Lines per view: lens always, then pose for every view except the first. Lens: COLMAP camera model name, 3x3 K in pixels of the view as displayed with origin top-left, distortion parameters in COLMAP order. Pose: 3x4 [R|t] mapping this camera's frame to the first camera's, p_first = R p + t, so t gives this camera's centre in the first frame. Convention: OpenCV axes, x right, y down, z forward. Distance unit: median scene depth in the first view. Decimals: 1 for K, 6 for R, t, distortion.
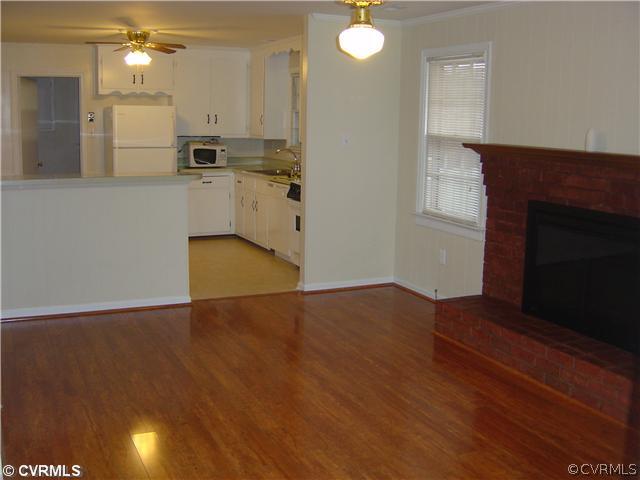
lens RADIAL K [[716.0, 0, 320.7], [0, 716.0, 240.2], [0, 0, 1]] dist [-0.143564, 0.000000]
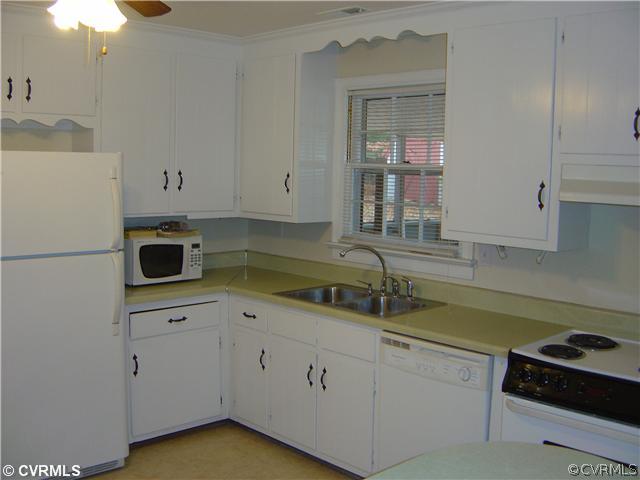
lens RADIAL K [[716.0, 0, 321.9], [0, 716.0, 241.2], [0, 0, 1]] dist [-0.143564, 0.000000]
pose [[0.947459, -0.030100, 0.318457, -0.337963], [0.048132, 0.997643, -0.048906, -0.164416], [-0.316234, 0.061665, 0.946675, 0.843464]]
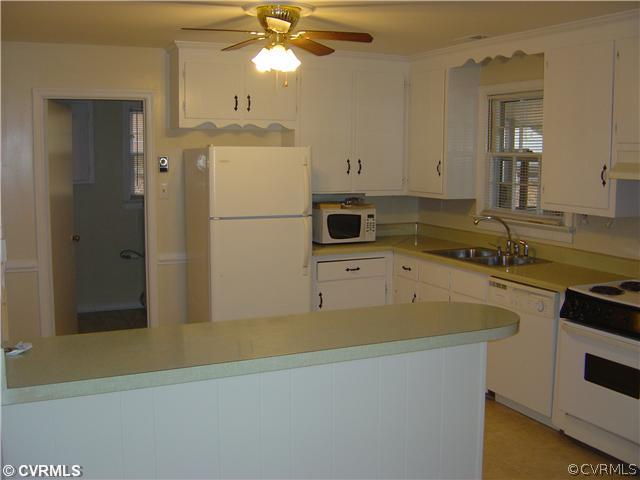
lens RADIAL K [[716.0, 0, 318.5], [0, 716.0, 242.1], [0, 0, 1]] dist [-0.143564, 0.000000]
pose [[0.999901, -0.012066, -0.007194, -0.289924], [0.011733, 0.998935, -0.044620, -0.121577], [0.007725, 0.044532, 0.998978, 0.593147]]
